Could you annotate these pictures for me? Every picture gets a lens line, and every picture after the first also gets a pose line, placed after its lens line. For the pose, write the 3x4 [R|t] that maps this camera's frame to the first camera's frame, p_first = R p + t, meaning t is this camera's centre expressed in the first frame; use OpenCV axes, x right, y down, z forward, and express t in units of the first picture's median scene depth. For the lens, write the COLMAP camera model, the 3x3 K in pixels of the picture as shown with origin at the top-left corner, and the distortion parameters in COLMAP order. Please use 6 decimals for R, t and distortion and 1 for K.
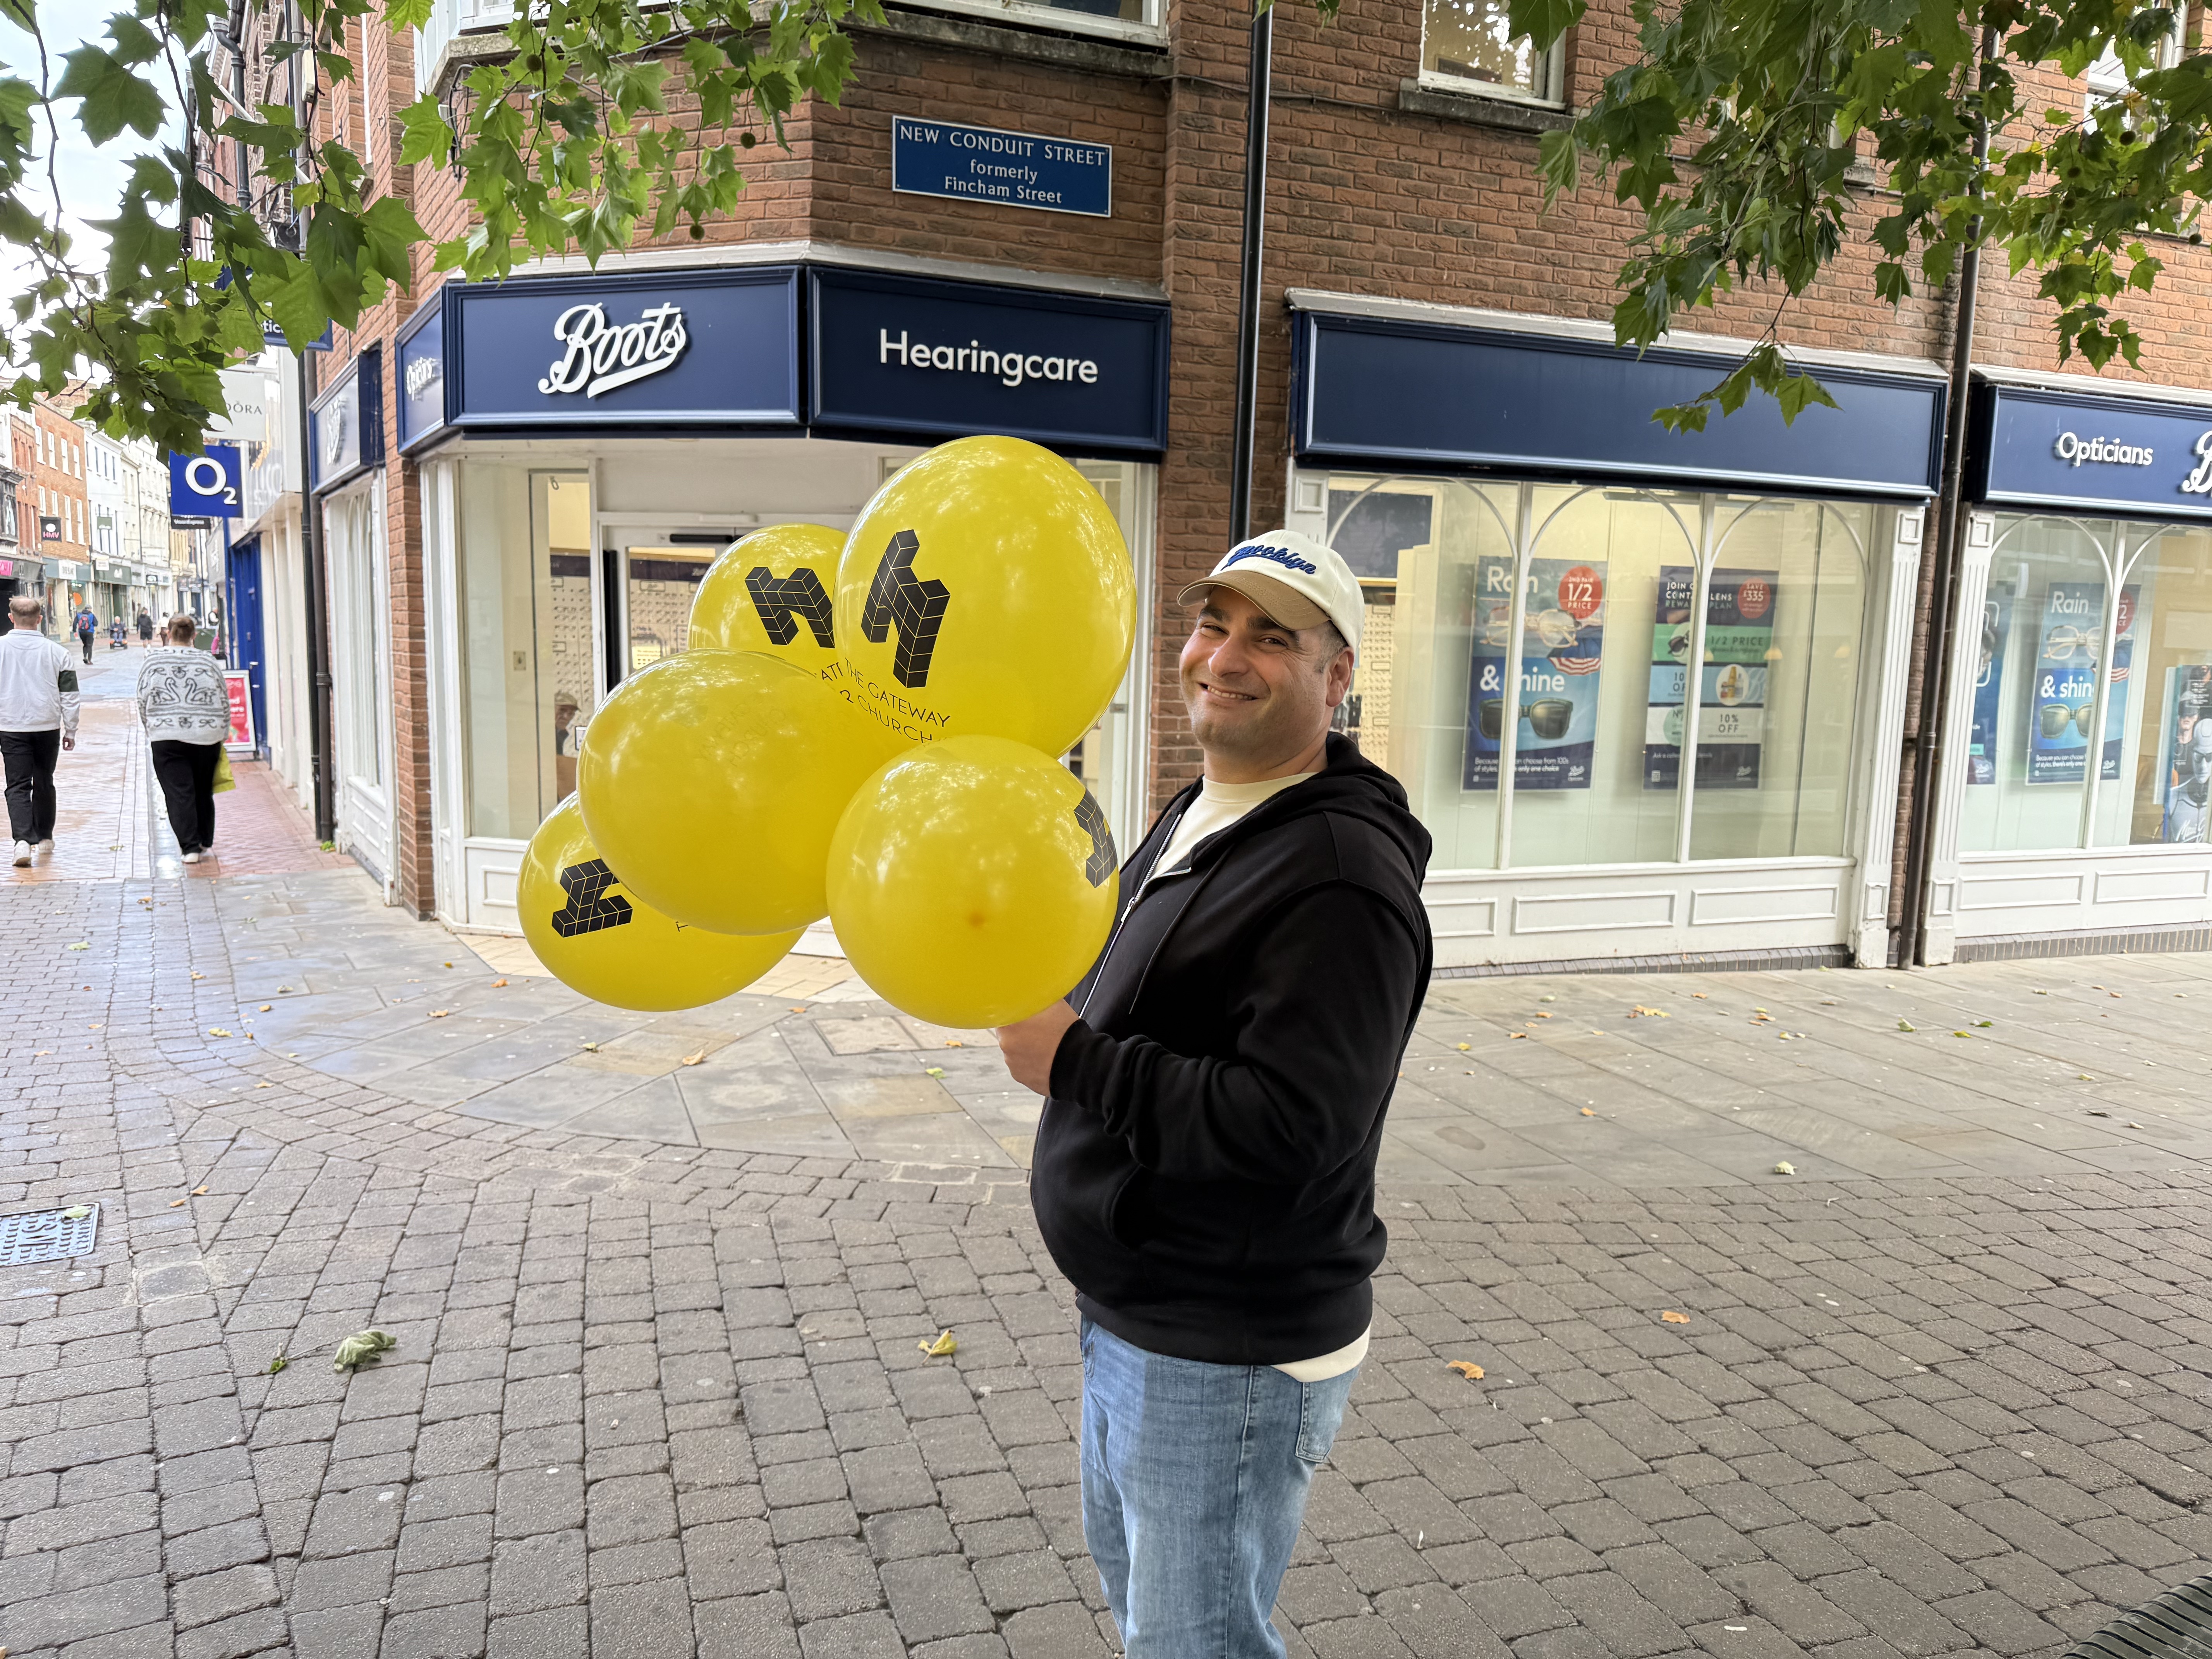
lens RADIAL K [[1564.0, 0, 1107.5], [0, 1564.0, 839.8], [0, 0, 1]] dist [0.005801, -0.011429]
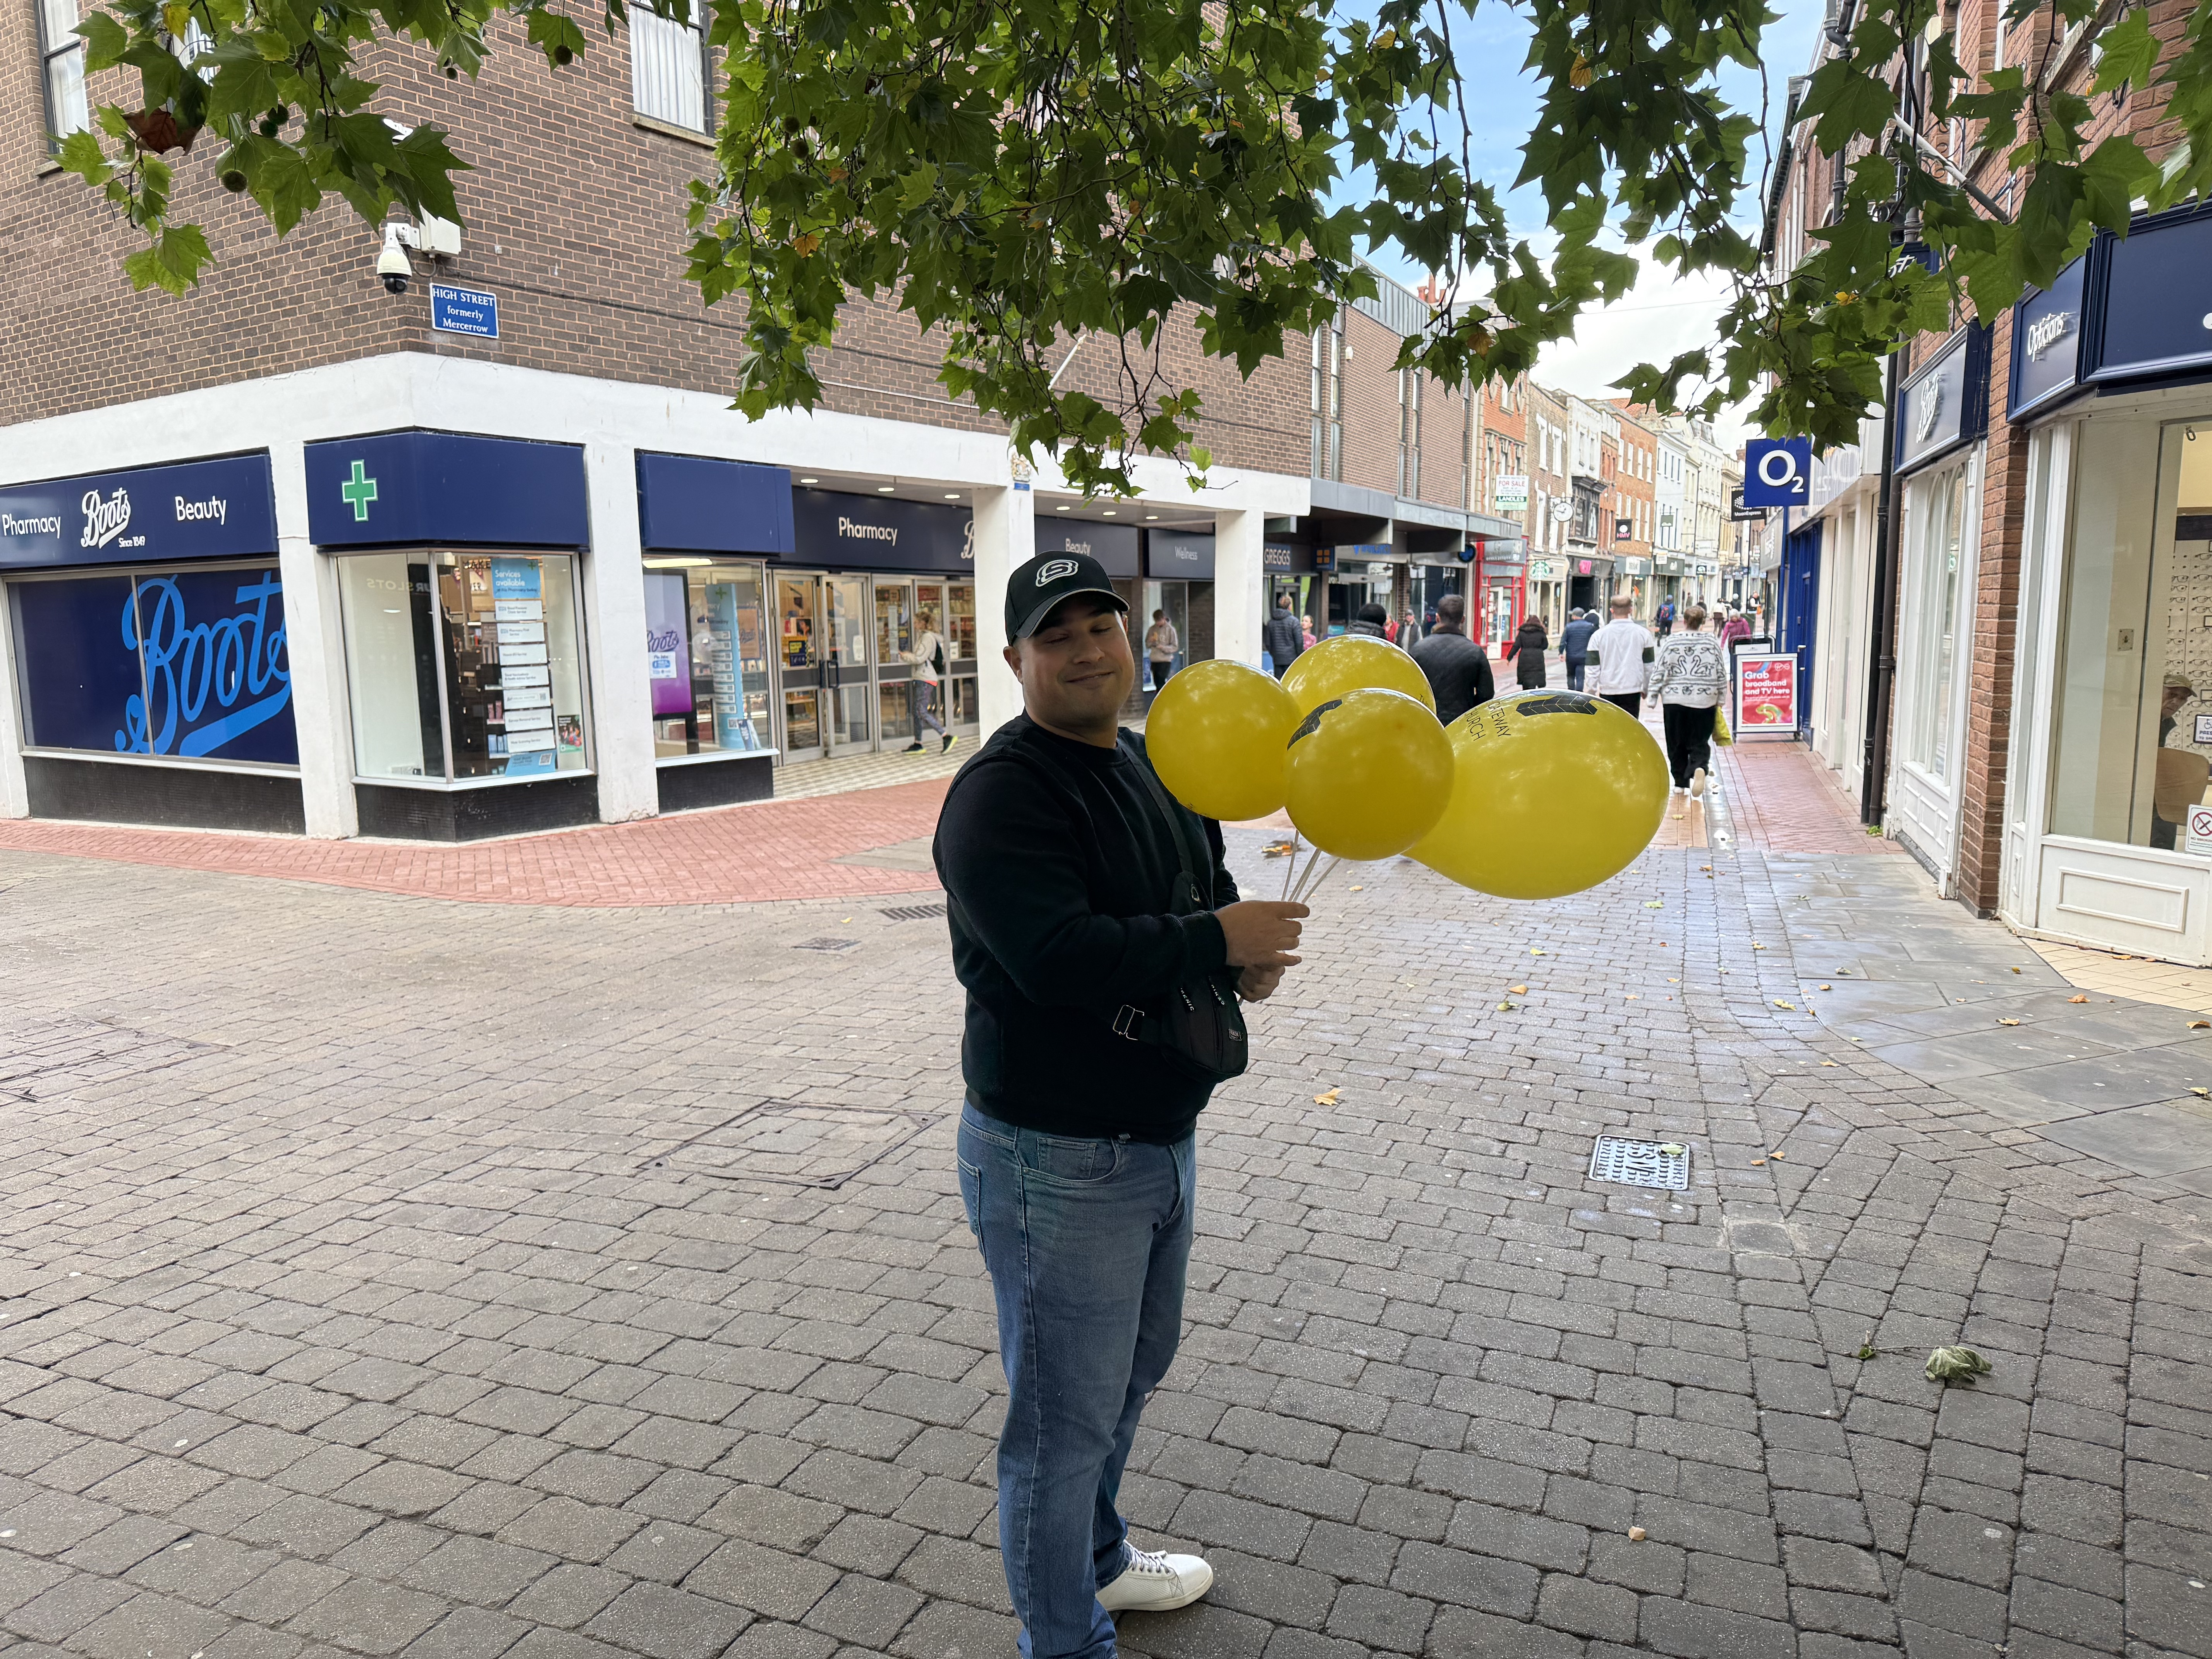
lens RADIAL K [[1564.0, 0, 1085.3], [0, 1564.0, 840.1], [0, 0, 1]] dist [0.005801, -0.011429]
pose [[0.620601, 0.080915, -0.779941, -0.070727], [-0.071226, 0.996367, 0.046693, -0.001465], [0.780885, 0.026574, 0.624109, -0.019205]]
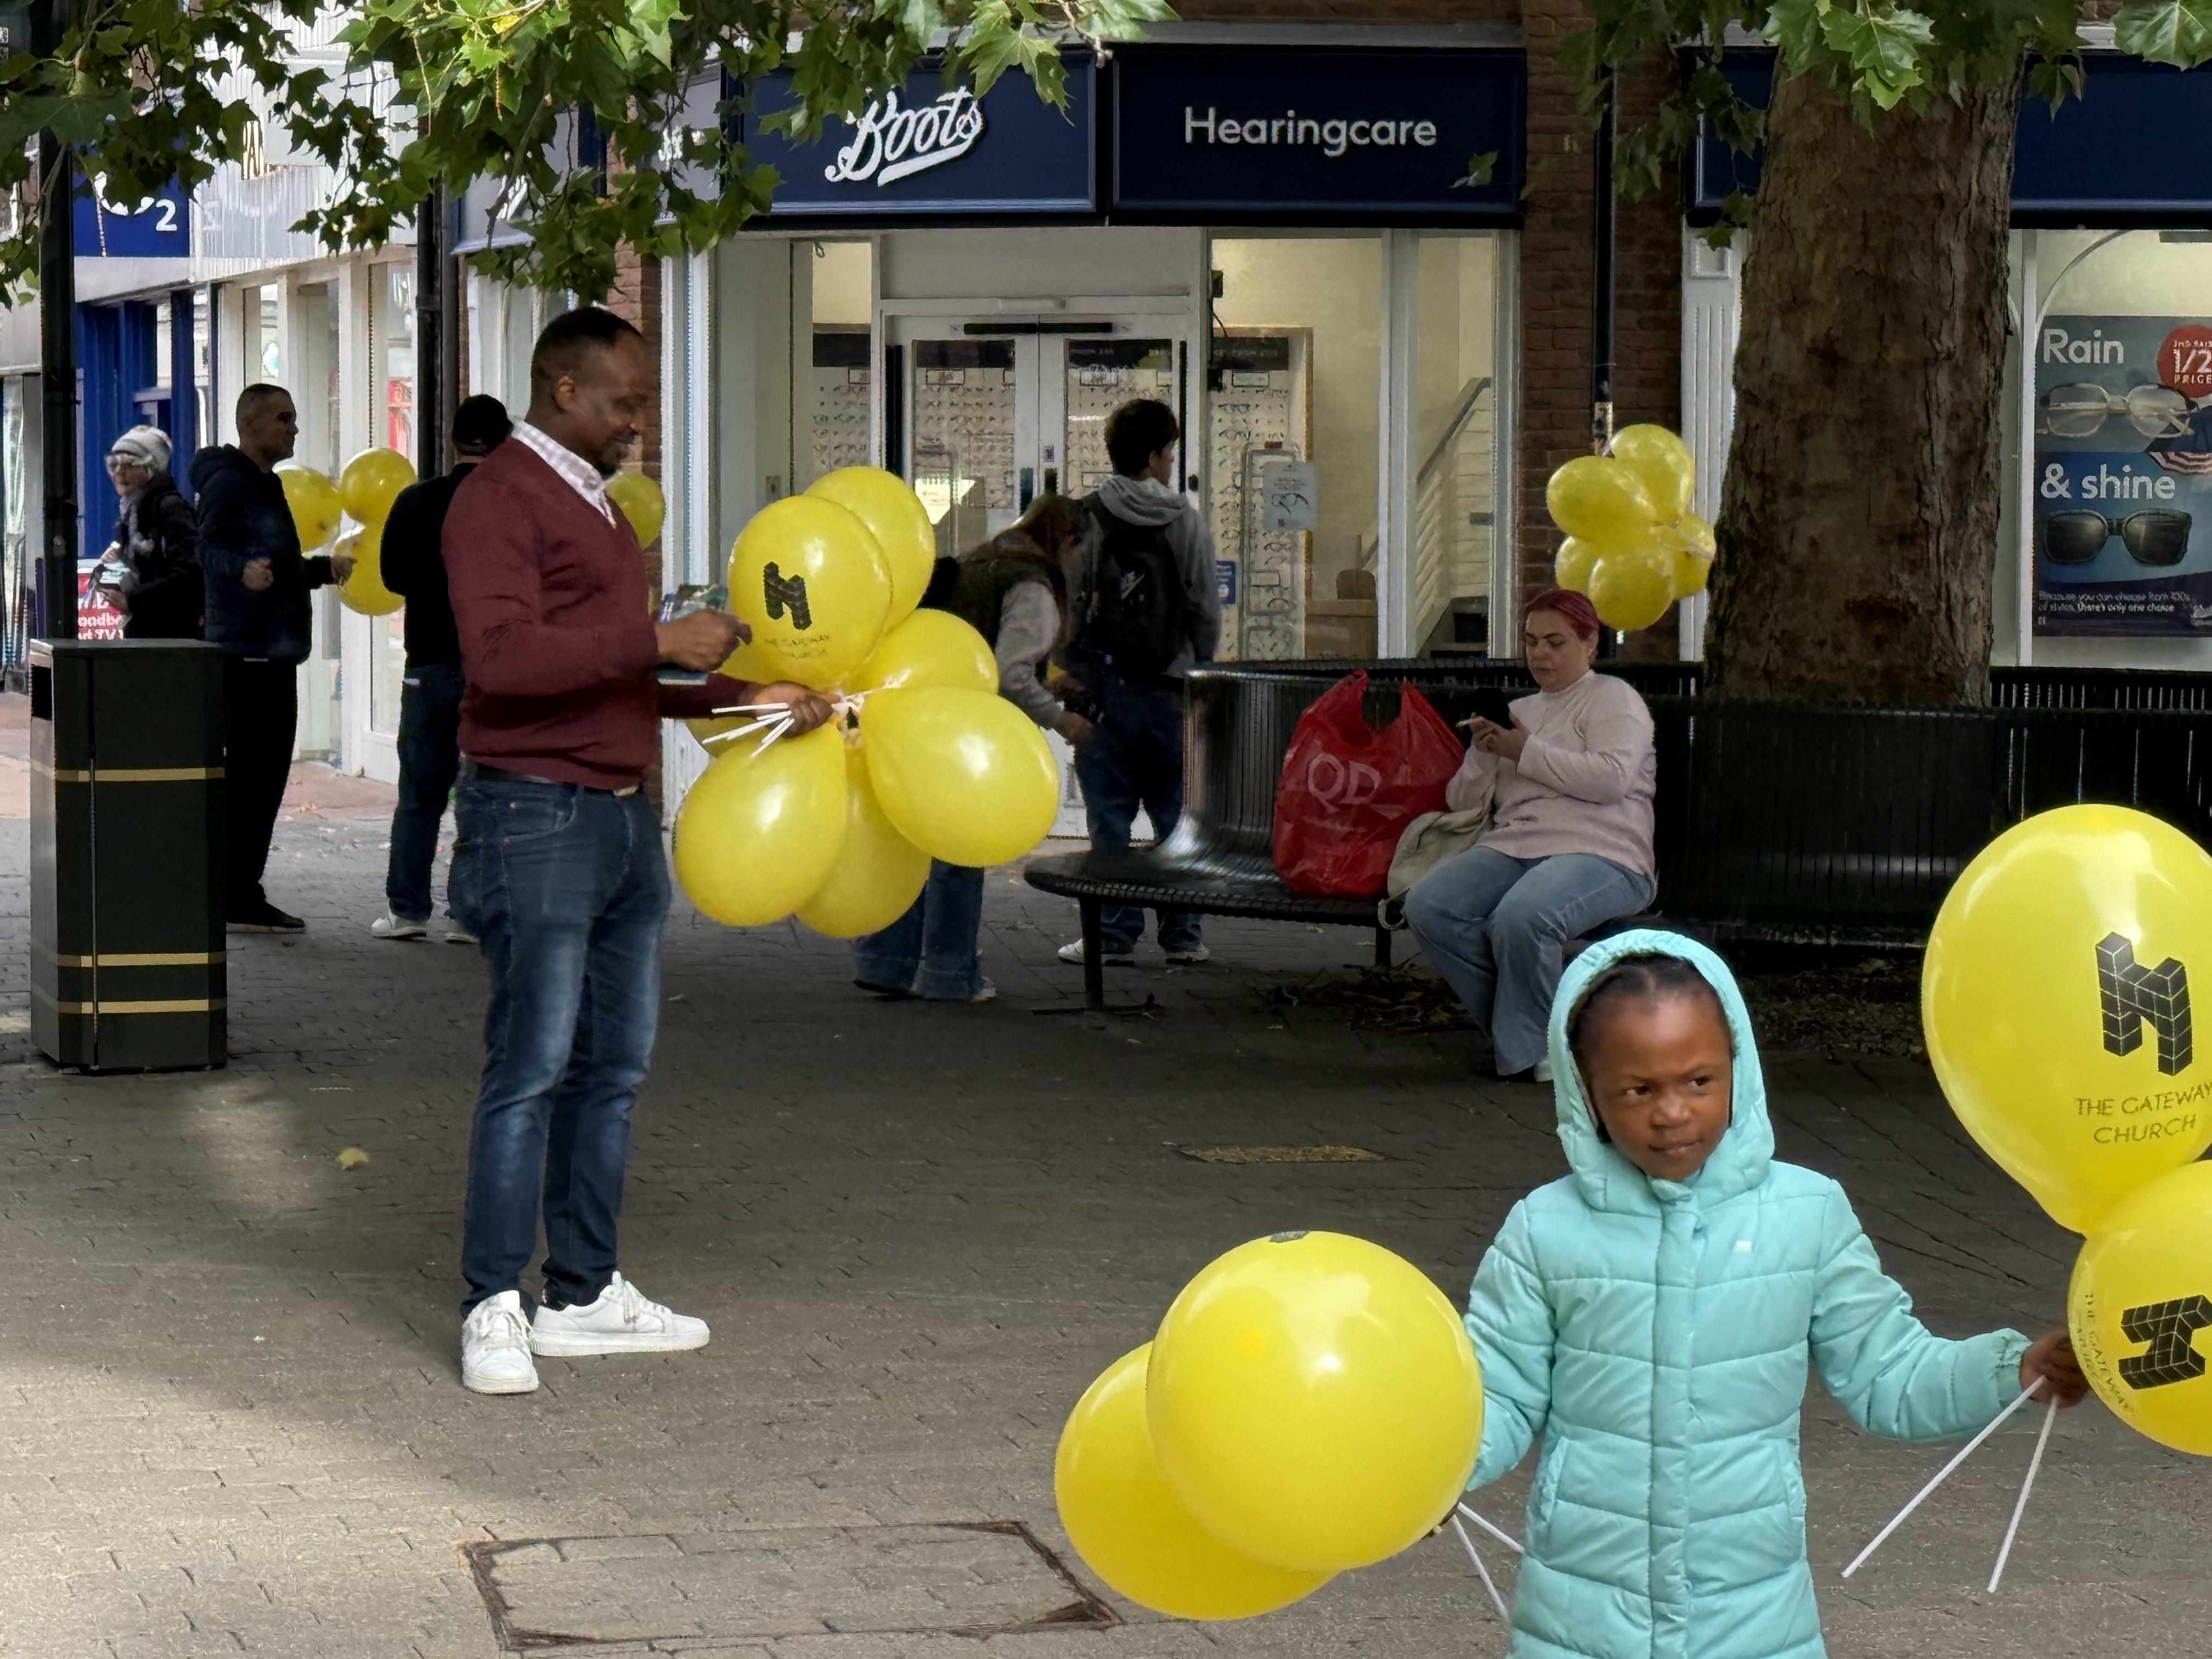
lens RADIAL K [[6507.0, 0, 1107.8], [0, 6507.0, 829.8], [0, 0, 1]] dist [-0.599337, 0.000000]
pose [[0.966676, -0.009695, -0.255819, 0.719047], [-0.009364, 0.997275, -0.073178, 0.347143], [0.255831, 0.073135, 0.963951, -2.440267]]
